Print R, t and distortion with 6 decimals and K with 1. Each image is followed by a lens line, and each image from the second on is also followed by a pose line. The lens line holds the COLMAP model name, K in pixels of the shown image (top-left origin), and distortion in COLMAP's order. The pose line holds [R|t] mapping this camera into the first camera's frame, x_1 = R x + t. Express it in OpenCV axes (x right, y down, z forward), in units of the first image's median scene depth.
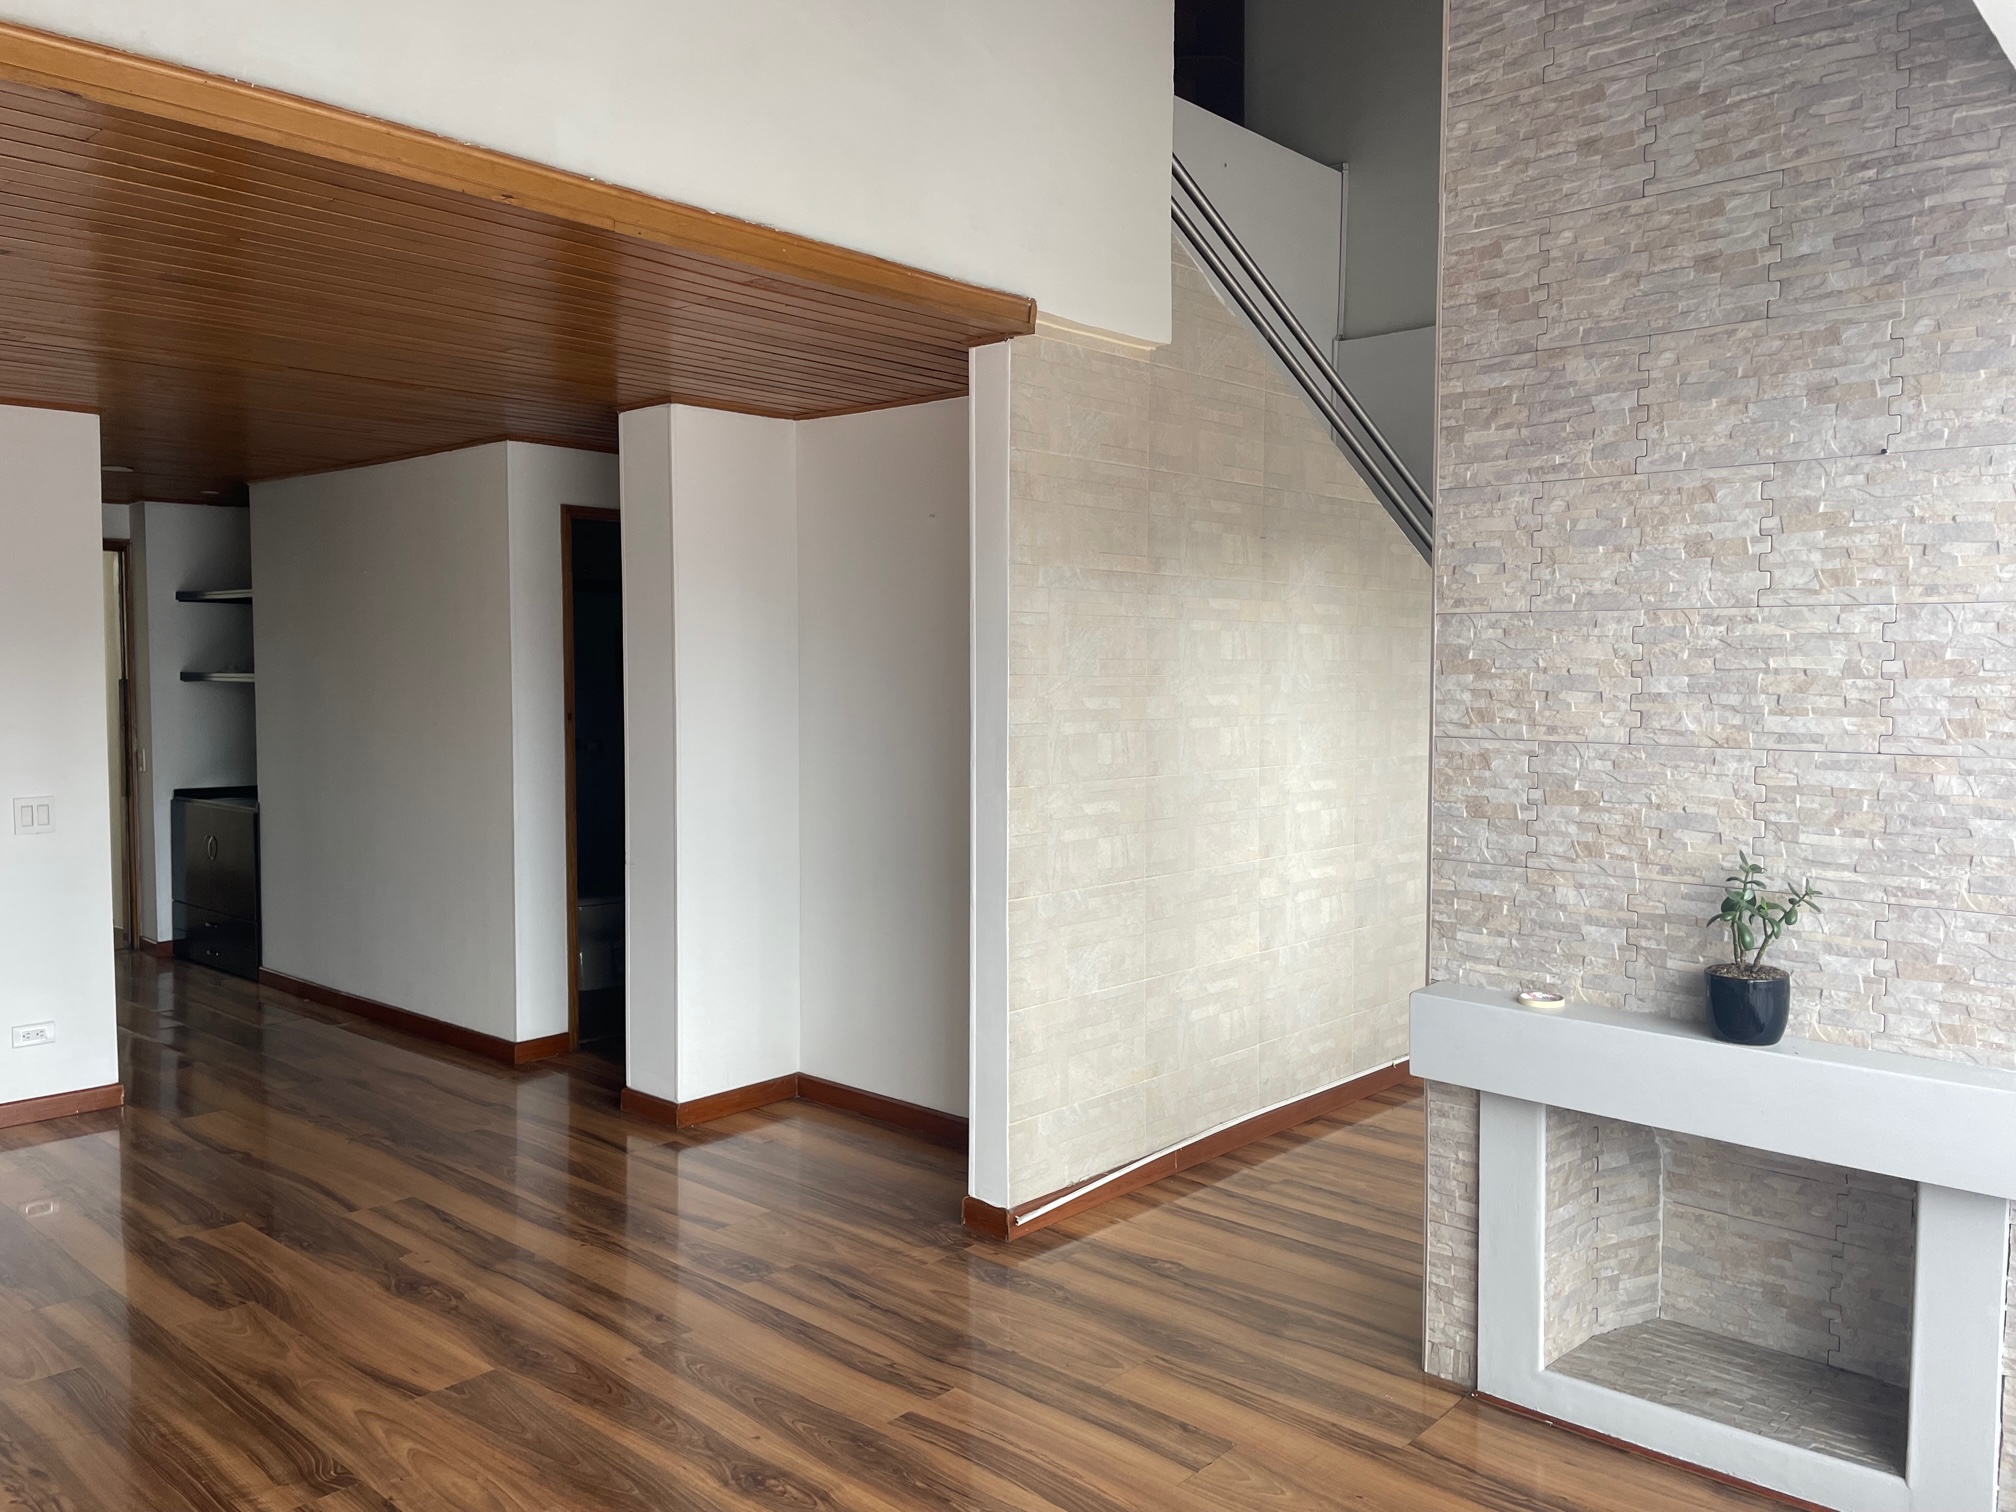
lens RADIAL K [[1524.2, 0, 991.3], [0, 1524.2, 749.5], [0, 0, 1]] dist [0.092622, -0.119419]
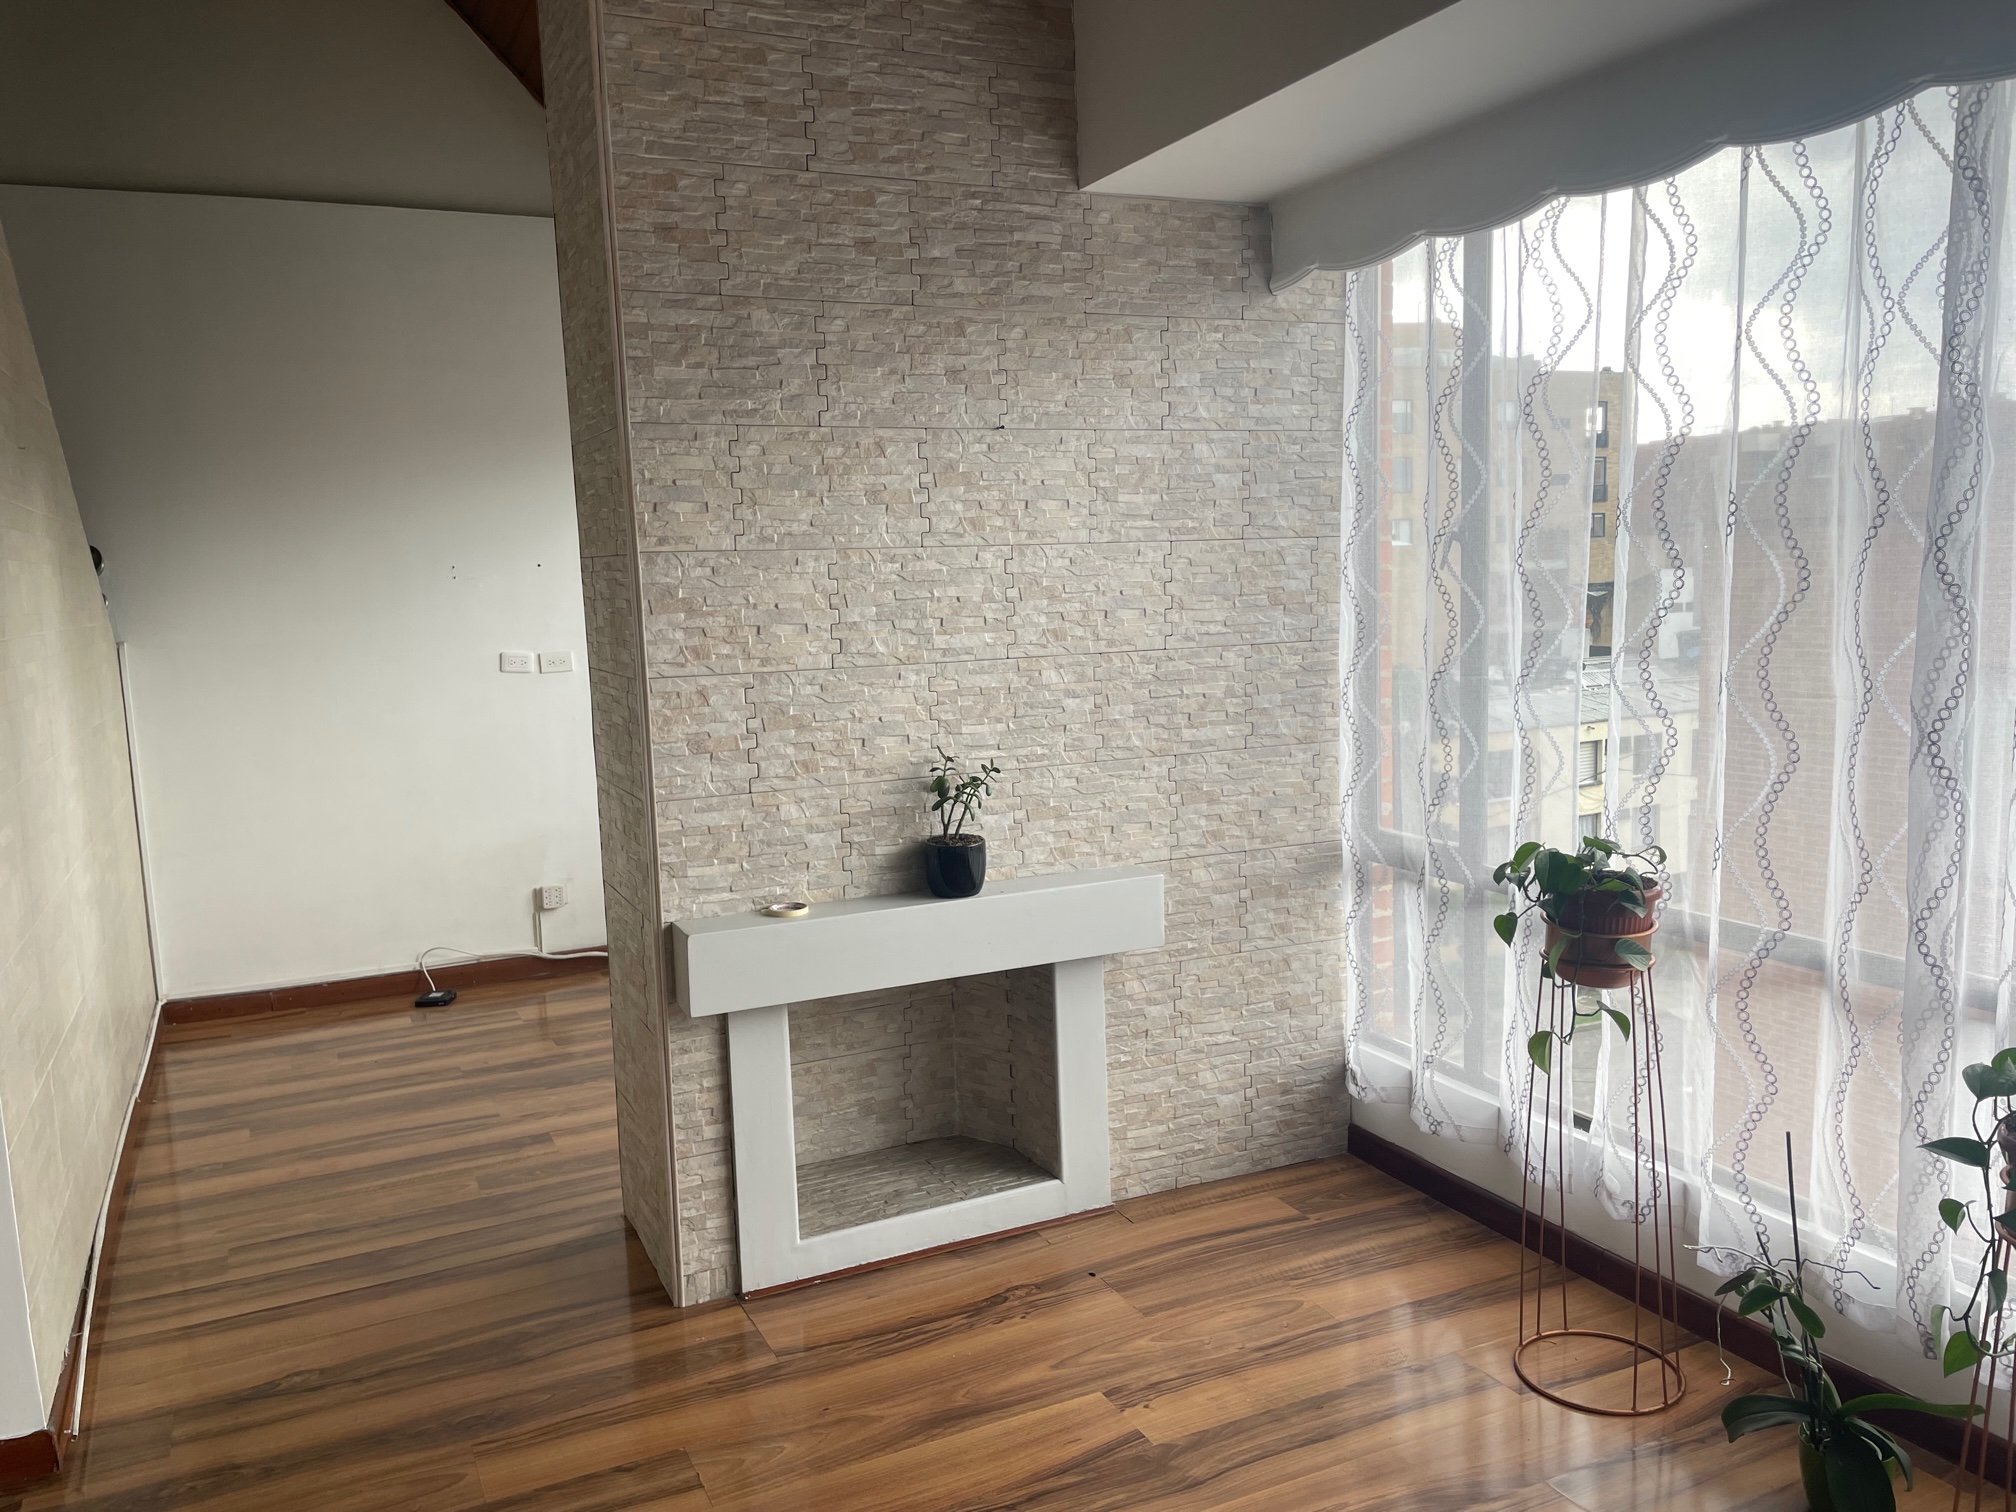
lens RADIAL K [[1524.2, 0, 1006.1], [0, 1524.2, 772.6], [0, 0, 1]] dist [0.092622, -0.119419]
pose [[0.374334, -0.135777, 0.917300, -0.583917], [0.085955, 0.990044, 0.111468, -0.042130], [-0.923301, 0.037120, 0.382278, 0.460002]]
